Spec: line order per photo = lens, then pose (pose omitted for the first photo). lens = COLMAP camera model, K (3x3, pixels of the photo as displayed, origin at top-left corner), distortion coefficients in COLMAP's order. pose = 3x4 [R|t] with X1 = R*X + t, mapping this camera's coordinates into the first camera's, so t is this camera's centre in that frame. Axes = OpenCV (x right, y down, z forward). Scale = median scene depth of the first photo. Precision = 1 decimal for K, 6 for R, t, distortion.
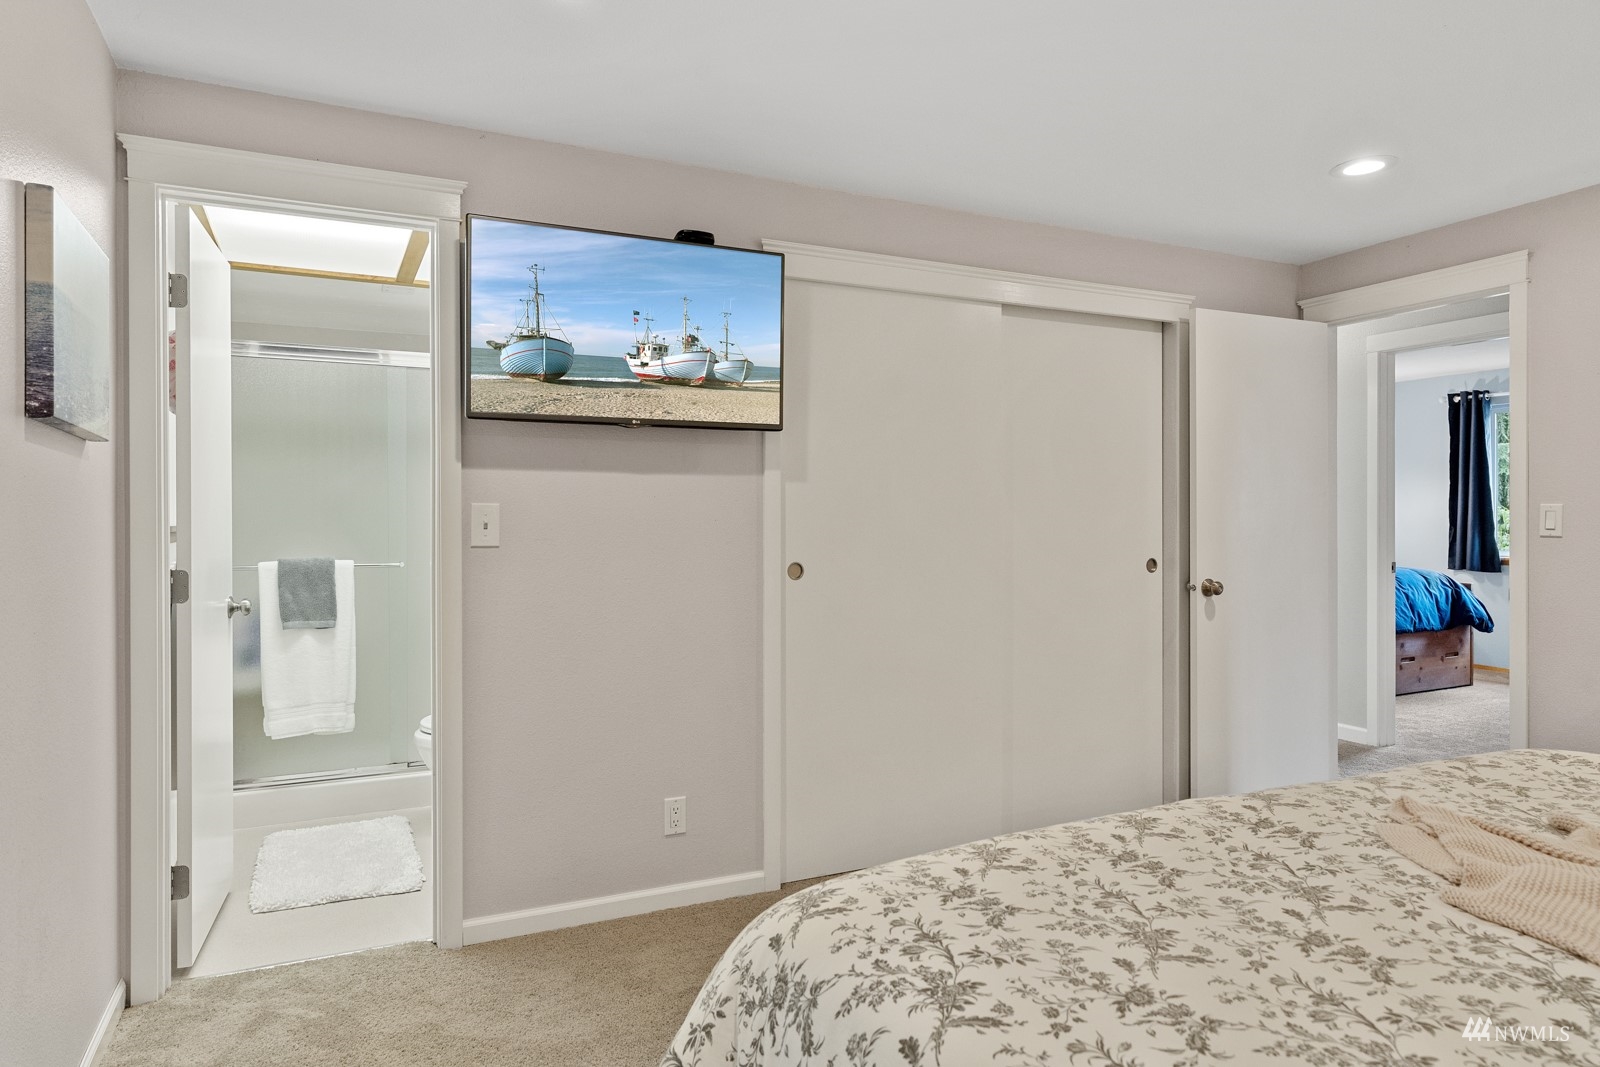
lens RADIAL K [[975.3, 0, 800.2], [0, 975.3, 525.0], [0, 0, 1]] dist [-0.004707, -0.001582]
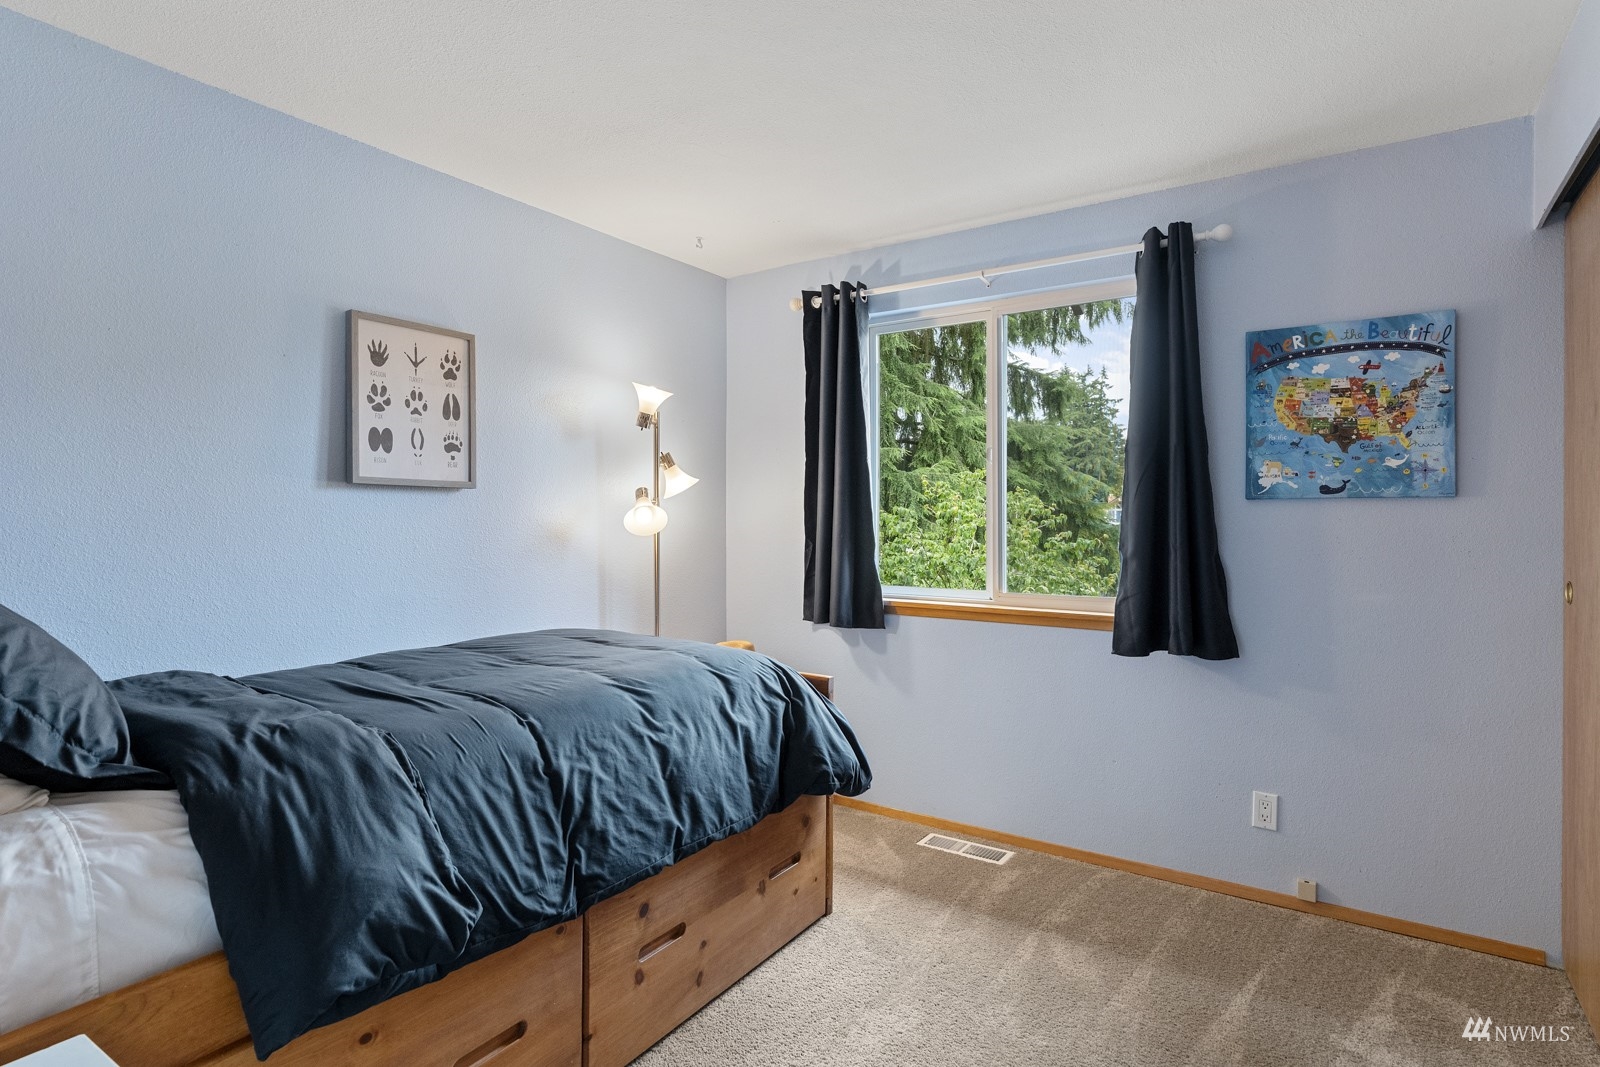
lens RADIAL K [[804.3, 0, 801.1], [0, 804.3, 527.2], [0, 0, 1]] dist [-0.003406, 0.000237]
pose [[0.866623, -0.002425, 0.498957, 0.501388], [0.001196, 0.999995, 0.002784, -0.007859], [-0.498961, -0.001816, 0.866622, 0.696989]]
